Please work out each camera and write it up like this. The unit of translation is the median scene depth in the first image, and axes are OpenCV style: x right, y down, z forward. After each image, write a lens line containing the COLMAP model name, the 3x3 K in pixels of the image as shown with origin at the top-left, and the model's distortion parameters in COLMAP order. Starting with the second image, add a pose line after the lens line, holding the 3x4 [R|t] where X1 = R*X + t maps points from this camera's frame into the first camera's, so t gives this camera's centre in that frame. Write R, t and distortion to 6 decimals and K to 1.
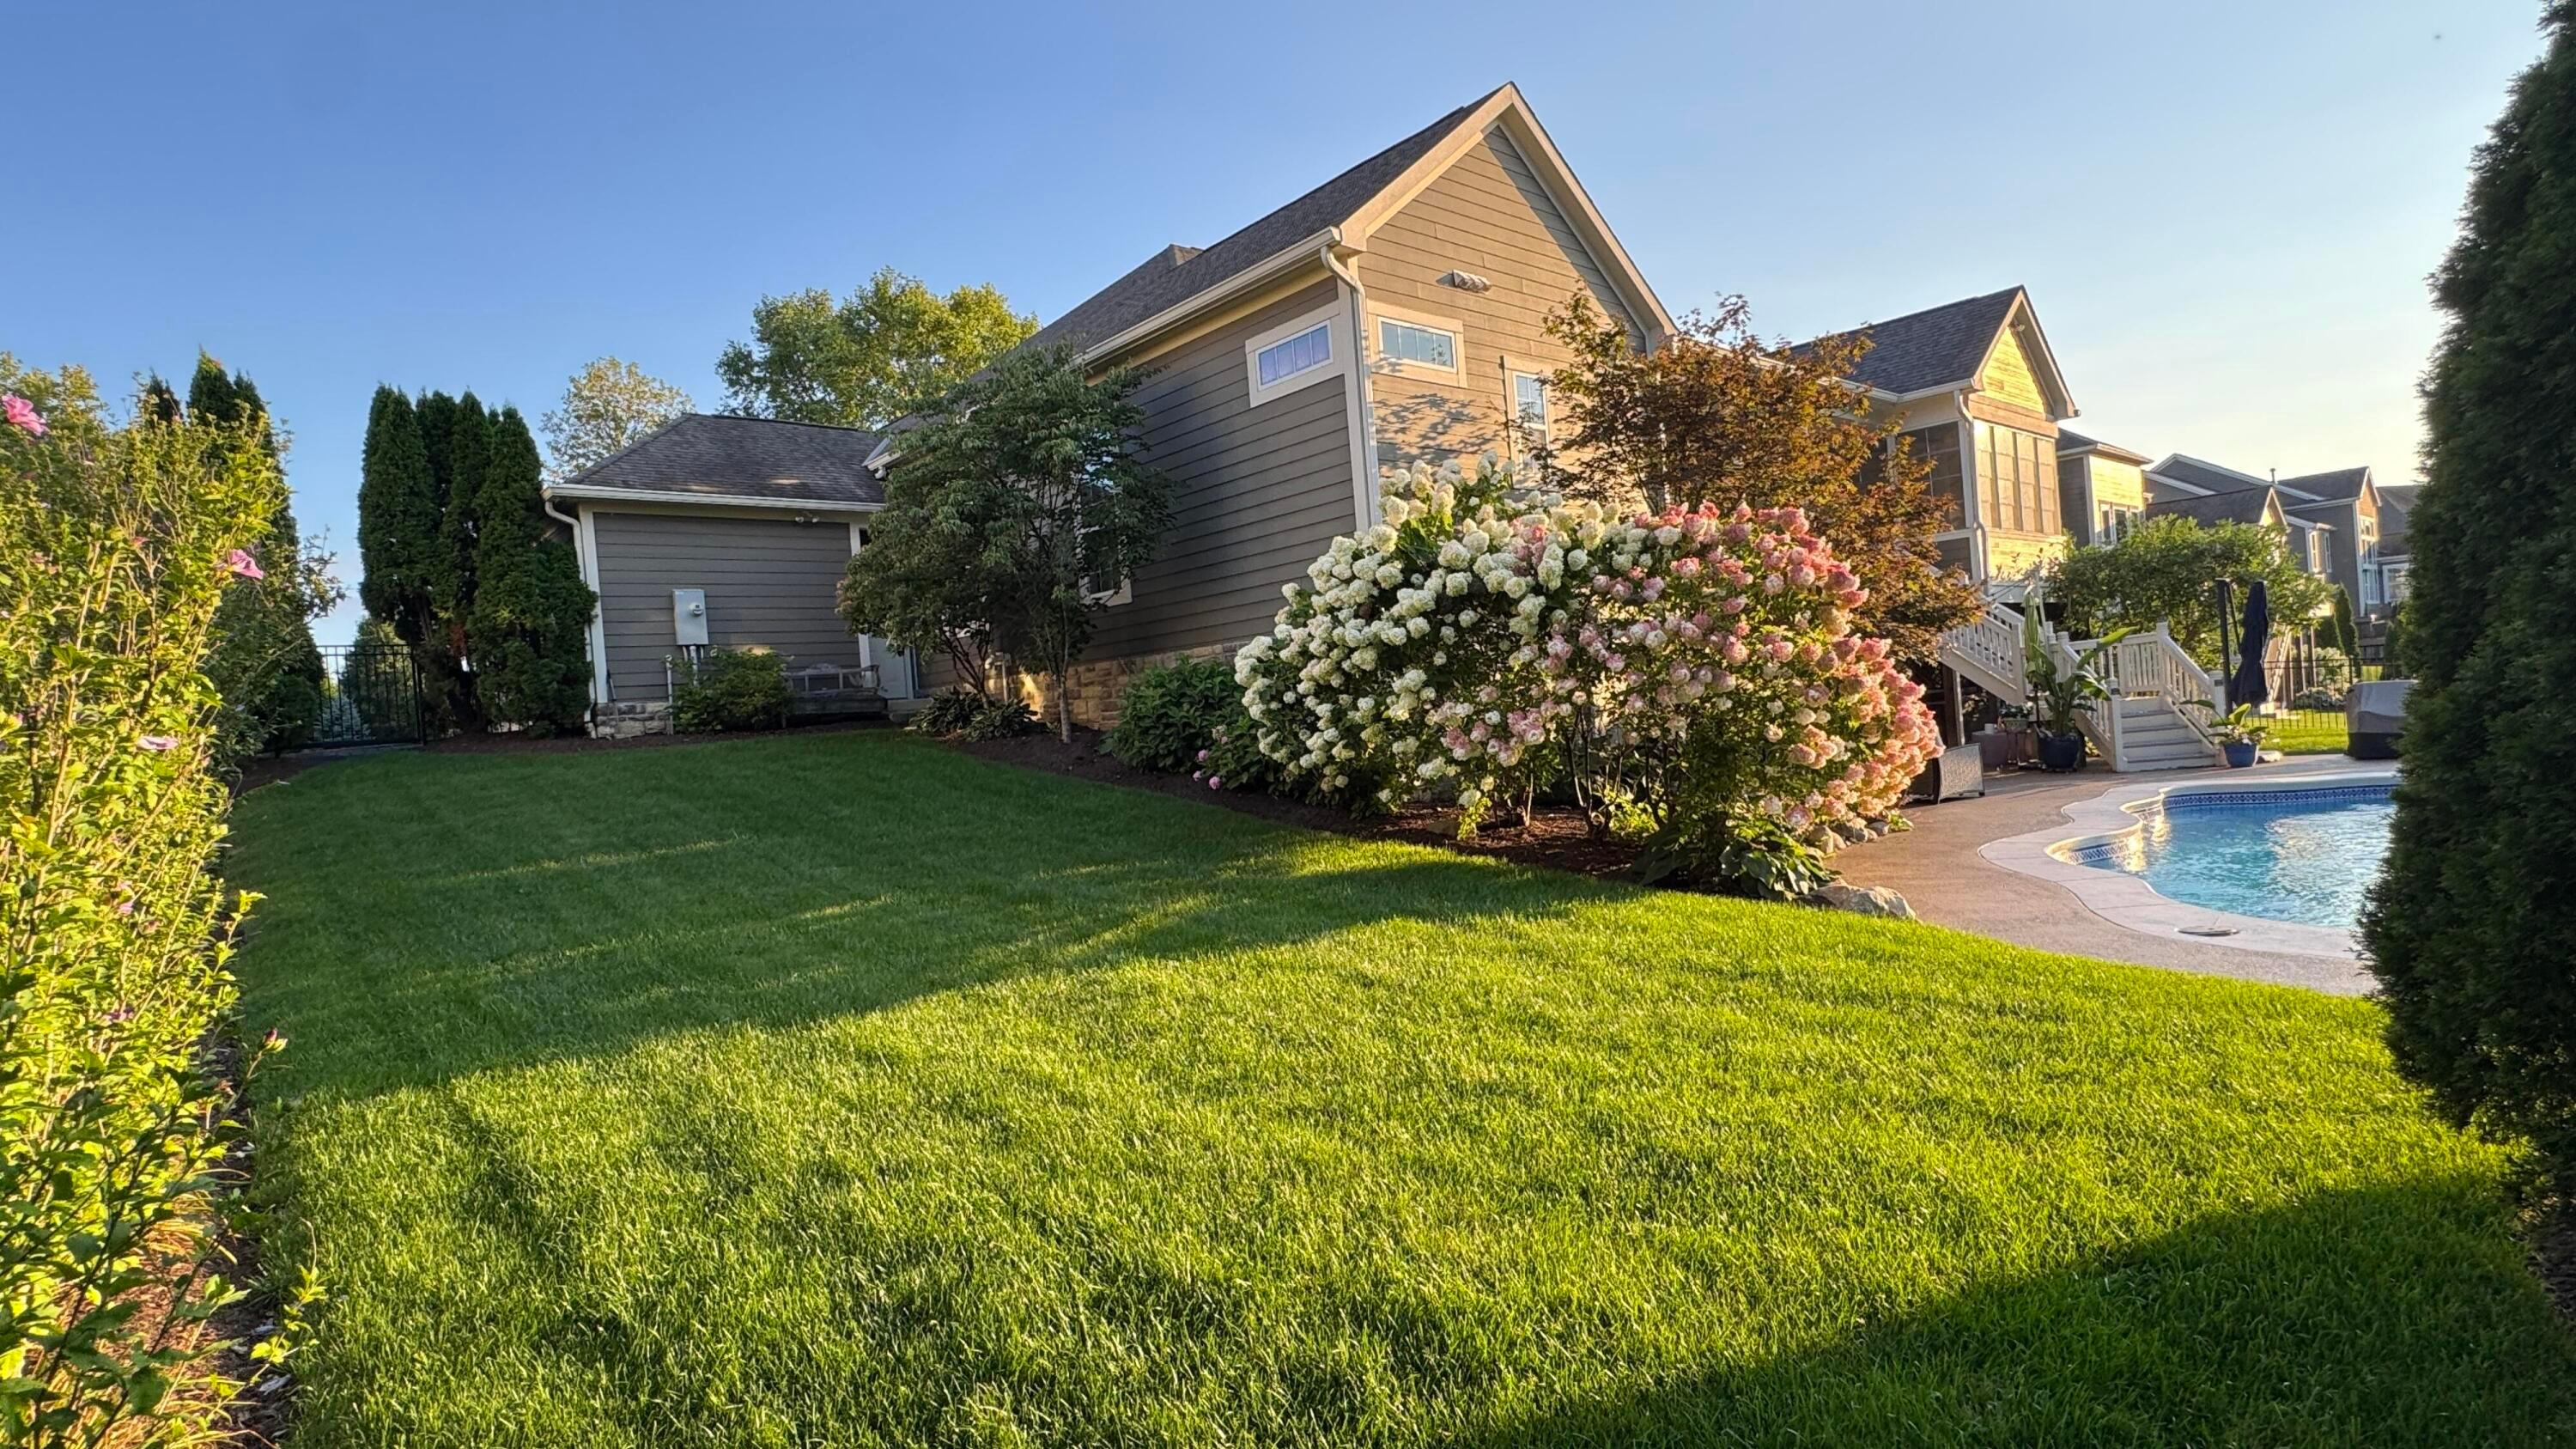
lens RADIAL K [[1247.2, 0, 1288.0], [0, 1247.2, 724.5], [0, 0, 1]] dist [-0.001910, -0.000475]
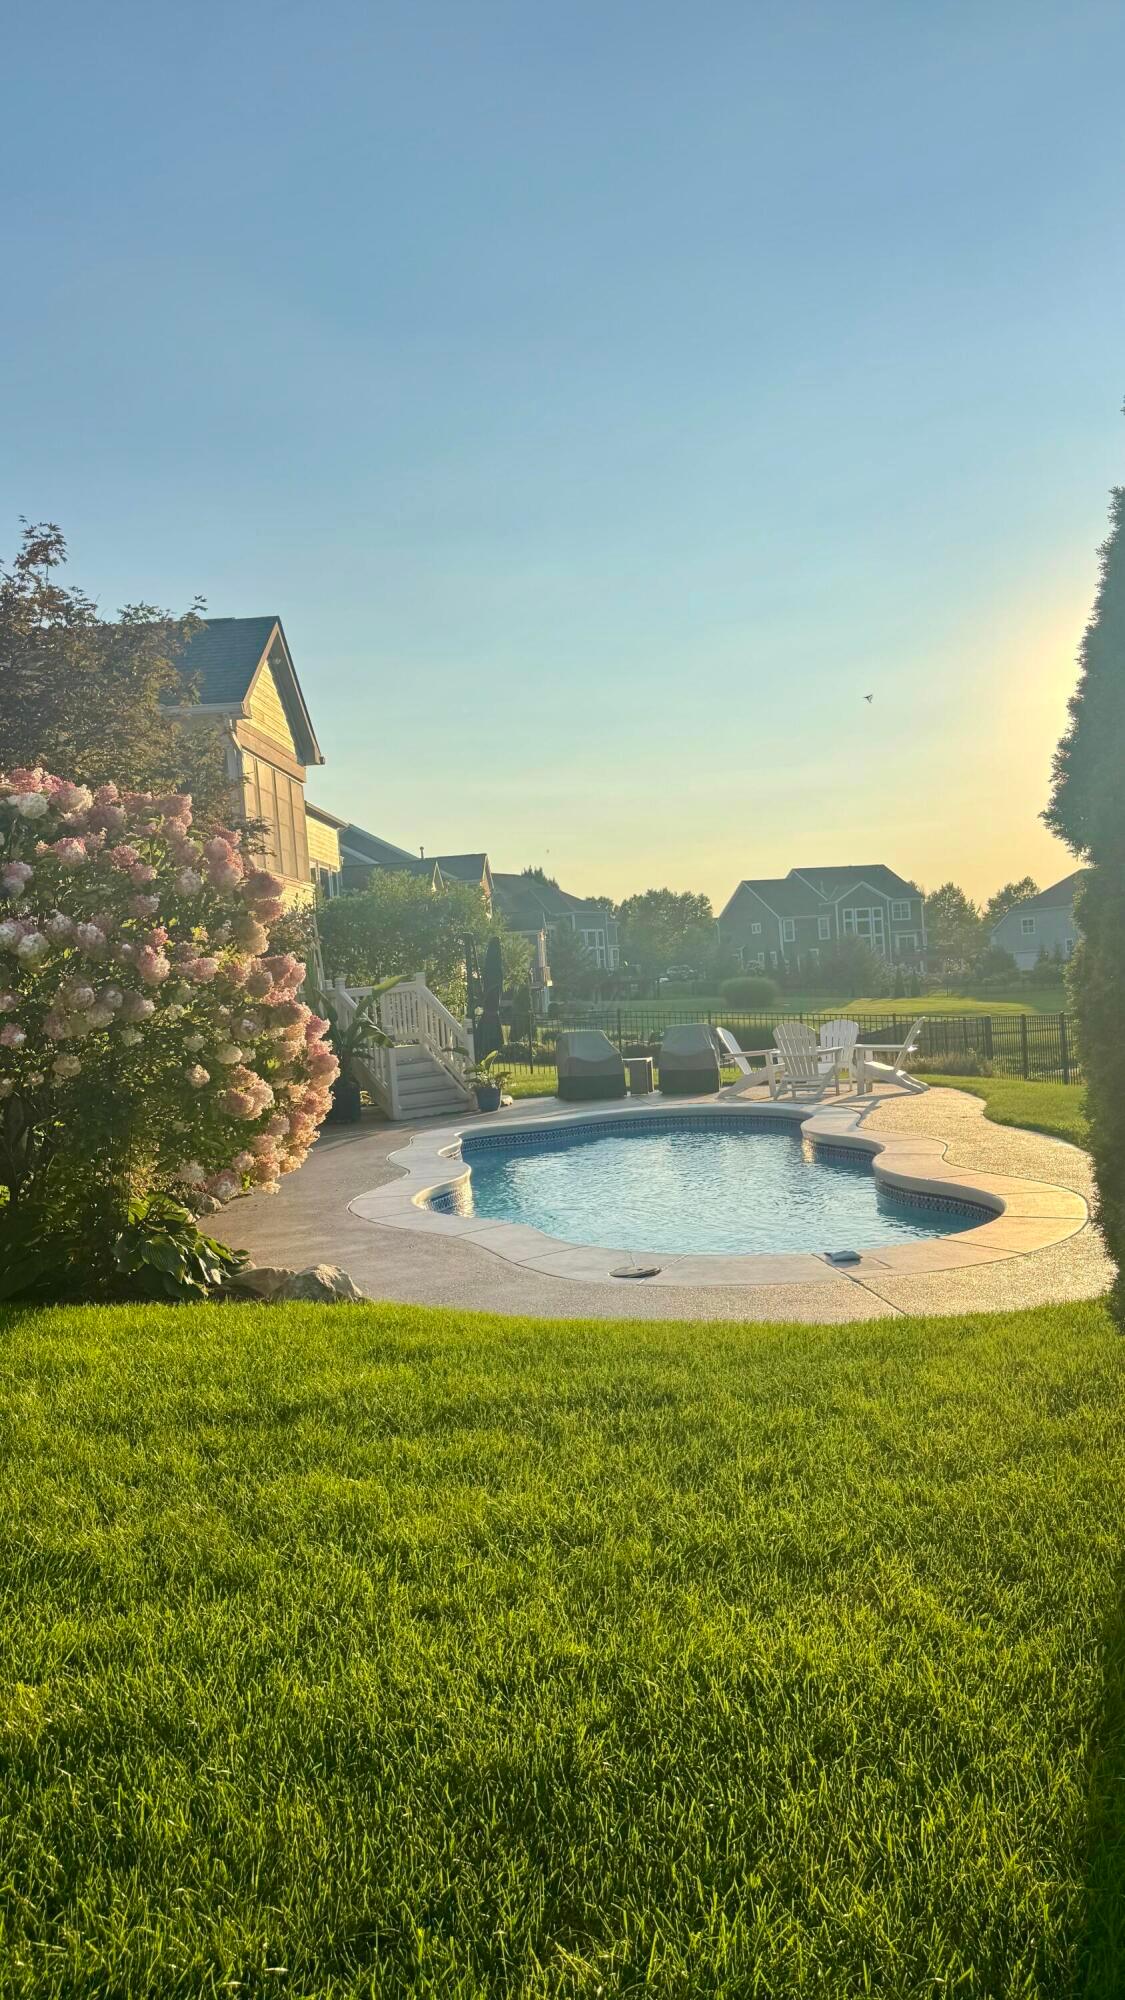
lens RADIAL K [[1407.5, 0, 569.0], [0, 1407.5, 1009.0], [0, 0, 1]] dist [0.114250, -0.151774]
pose [[0.703839, 0.018064, 0.710130, -0.037790], [0.022192, 0.998630, -0.047398, 0.007044], [-0.710013, 0.049120, 0.702473, 0.133466]]
